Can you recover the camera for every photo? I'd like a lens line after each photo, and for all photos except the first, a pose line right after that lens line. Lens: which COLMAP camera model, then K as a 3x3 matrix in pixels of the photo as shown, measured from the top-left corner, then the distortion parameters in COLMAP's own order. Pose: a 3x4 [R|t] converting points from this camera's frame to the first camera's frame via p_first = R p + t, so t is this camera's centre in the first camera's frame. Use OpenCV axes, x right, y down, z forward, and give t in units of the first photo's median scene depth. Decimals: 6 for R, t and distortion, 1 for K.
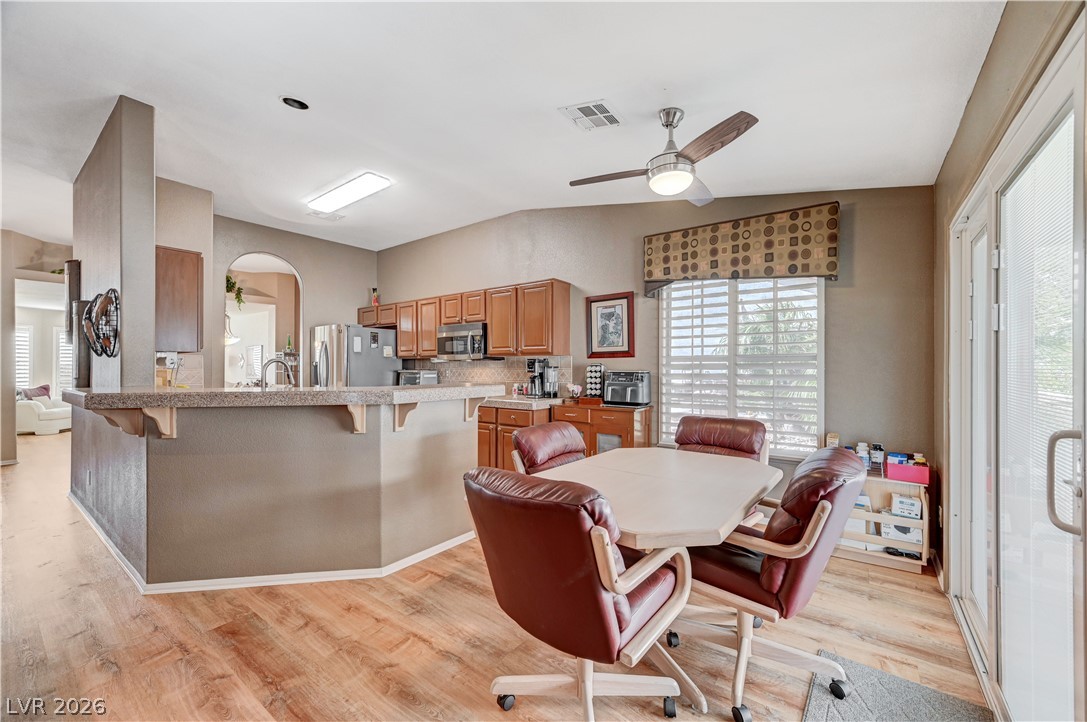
lens RADIAL K [[427.9, 0, 545.2], [0, 427.9, 364.6], [0, 0, 1]] dist [0.000168, 0.000404]
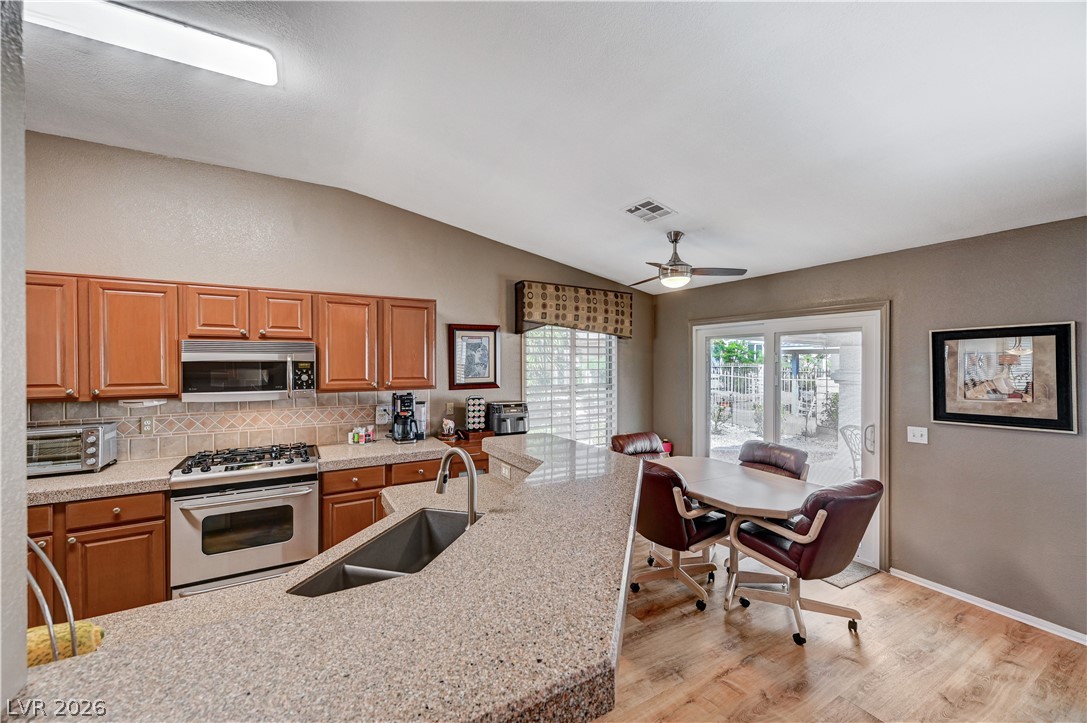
lens RADIAL K [[427.9, 0, 545.2], [0, 427.9, 365.1], [0, 0, 1]] dist [0.000168, 0.000404]
pose [[0.389250, -0.004342, 0.921122, -0.762010], [-0.003798, 0.999973, 0.006319, -0.085288], [-0.921124, -0.005959, 0.389223, 0.510364]]
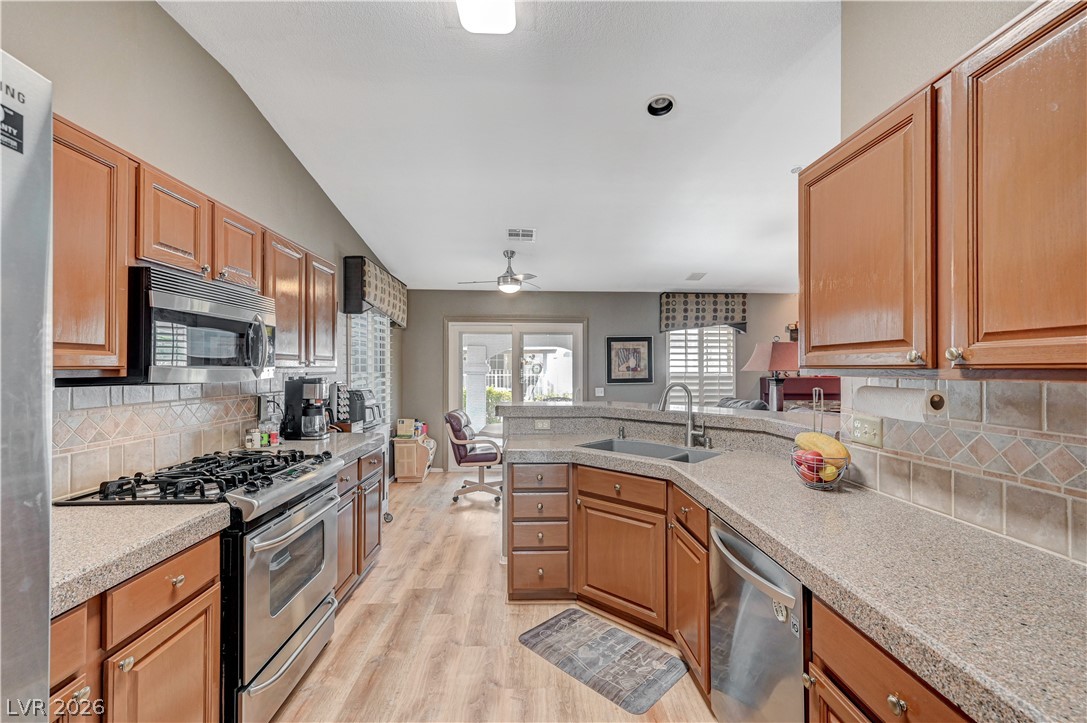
lens RADIAL K [[457.4, 0, 543.5], [0, 457.4, 361.5], [0, 0, 1]] dist [-0.000047, -0.000004]
pose [[-0.624159, 0.008552, 0.781251, -0.880731], [-0.005533, 0.999867, -0.015365, -0.032708], [-0.781278, -0.013913, -0.624028, 1.333876]]
